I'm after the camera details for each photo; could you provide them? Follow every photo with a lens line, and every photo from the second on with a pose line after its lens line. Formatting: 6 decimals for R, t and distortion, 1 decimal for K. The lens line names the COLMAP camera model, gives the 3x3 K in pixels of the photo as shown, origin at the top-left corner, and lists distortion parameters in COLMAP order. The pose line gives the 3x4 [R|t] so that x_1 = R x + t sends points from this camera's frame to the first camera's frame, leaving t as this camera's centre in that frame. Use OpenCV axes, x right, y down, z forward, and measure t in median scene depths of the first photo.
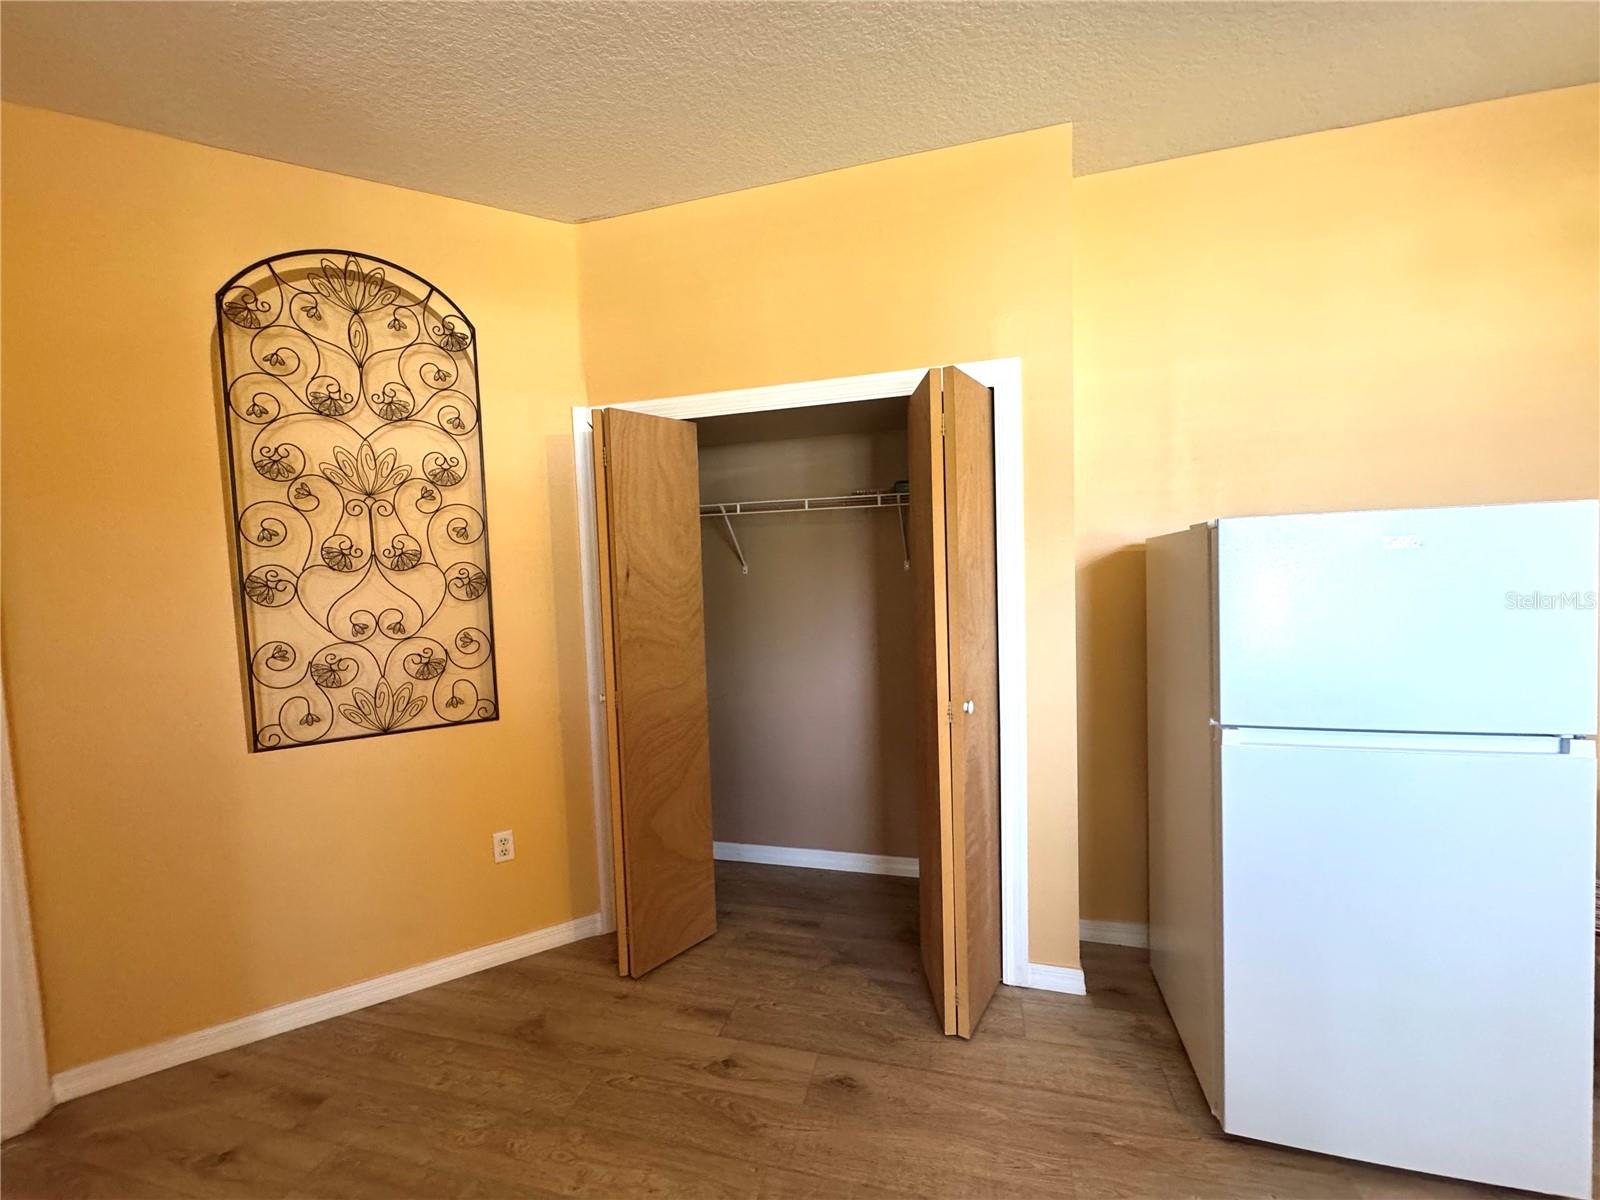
lens RADIAL K [[638.9, 0, 801.3], [0, 638.9, 598.6], [0, 0, 1]] dist [-0.002576, 0.000512]
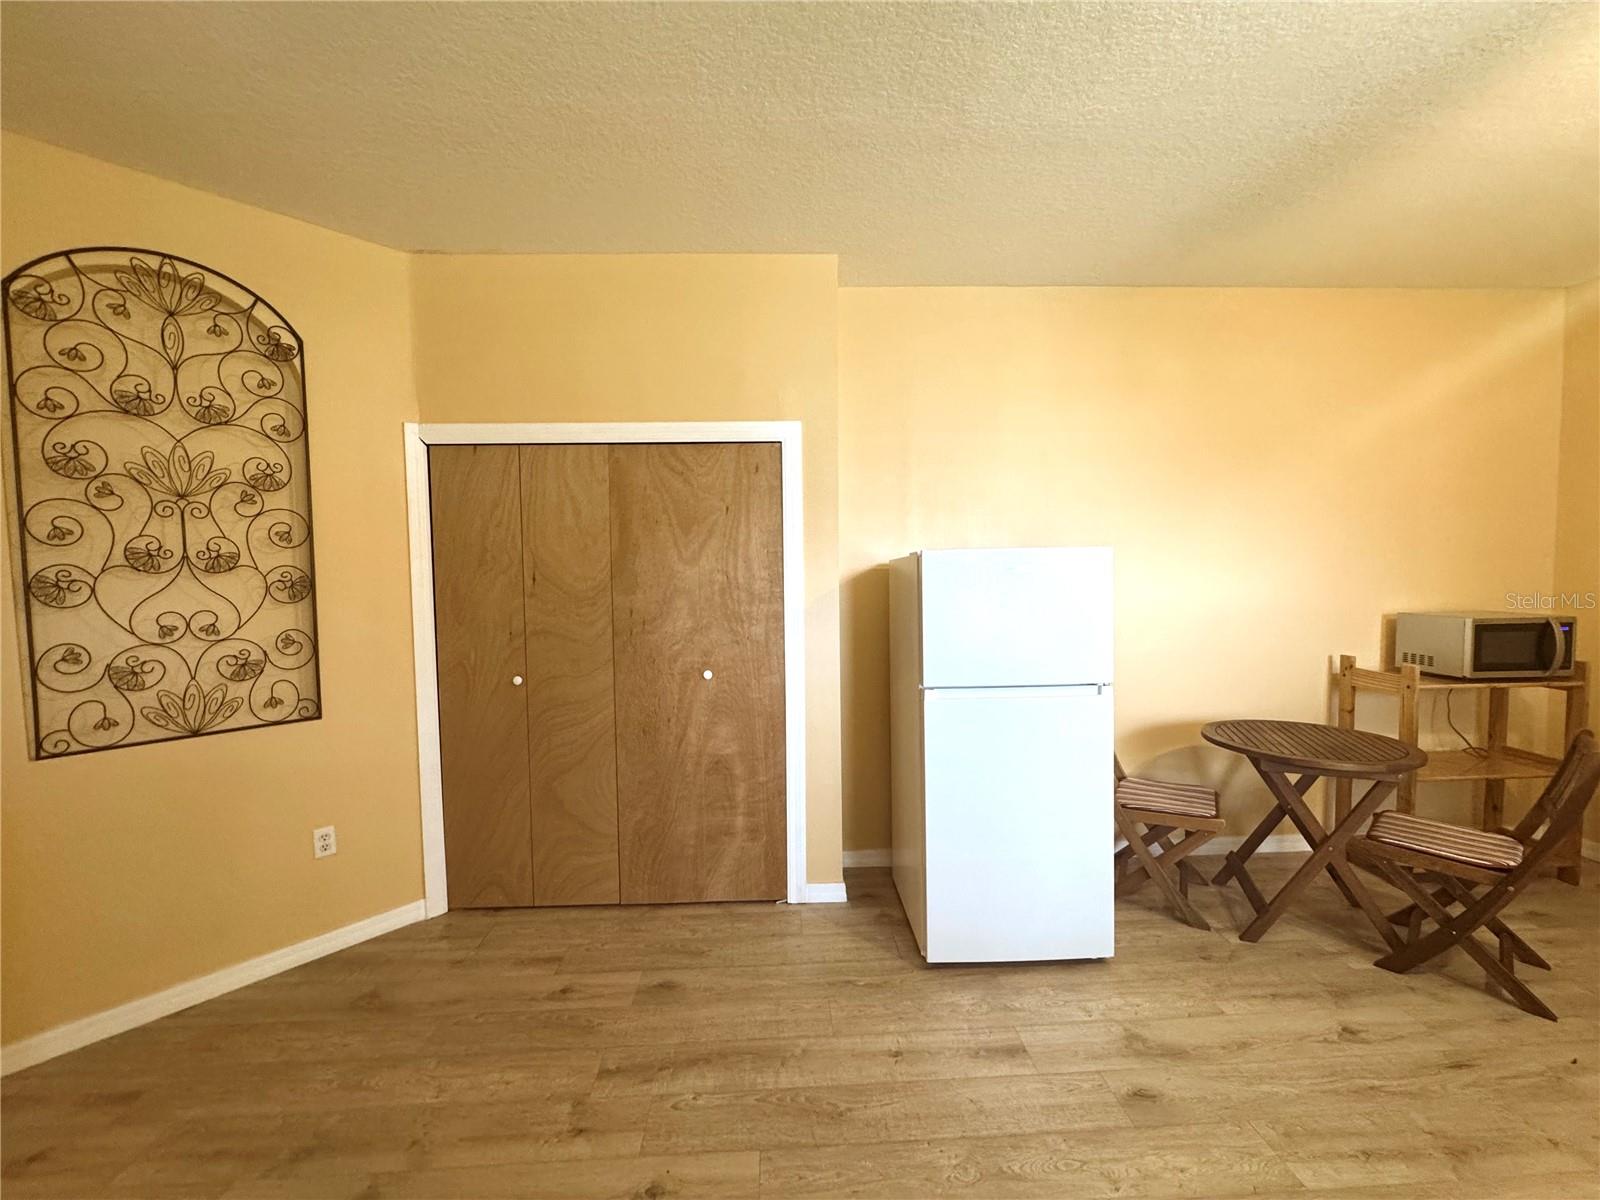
lens RADIAL K [[638.9, 0, 800.2], [0, 638.9, 599.3], [0, 0, 1]] dist [-0.002576, 0.000512]
pose [[0.952508, 0.007838, 0.304413, -0.057377], [-0.003892, 0.999900, -0.013567, 0.008258], [-0.304489, 0.011738, 0.952444, -0.248261]]
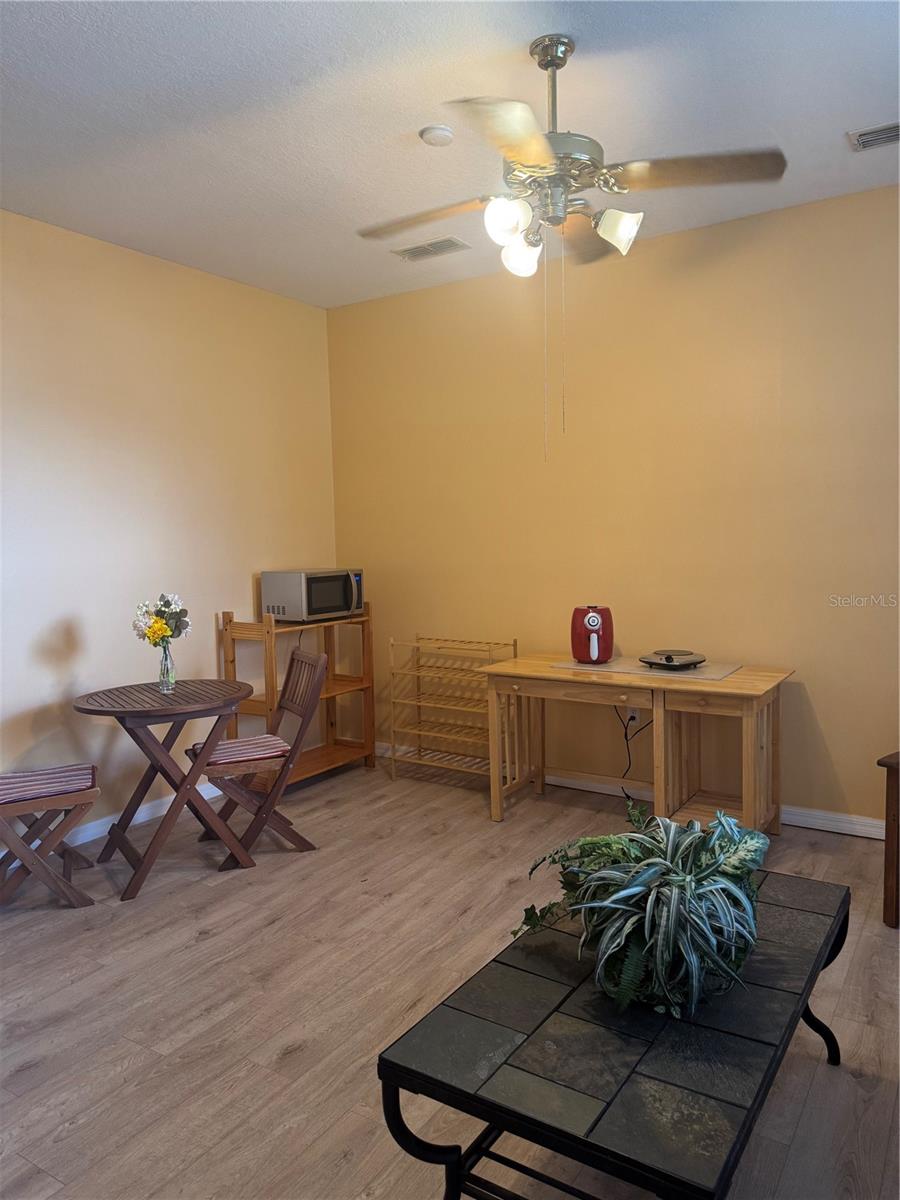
lens RADIAL K [[845.2, 0, 452.6], [0, 845.2, 603.2], [0, 0, 1]] dist [0.059436, -0.069892]
pose [[0.302331, -0.048830, 0.951951, -0.209565], [0.062625, 0.997547, 0.031280, 0.056760], [-0.951143, 0.050159, 0.304648, -0.455597]]
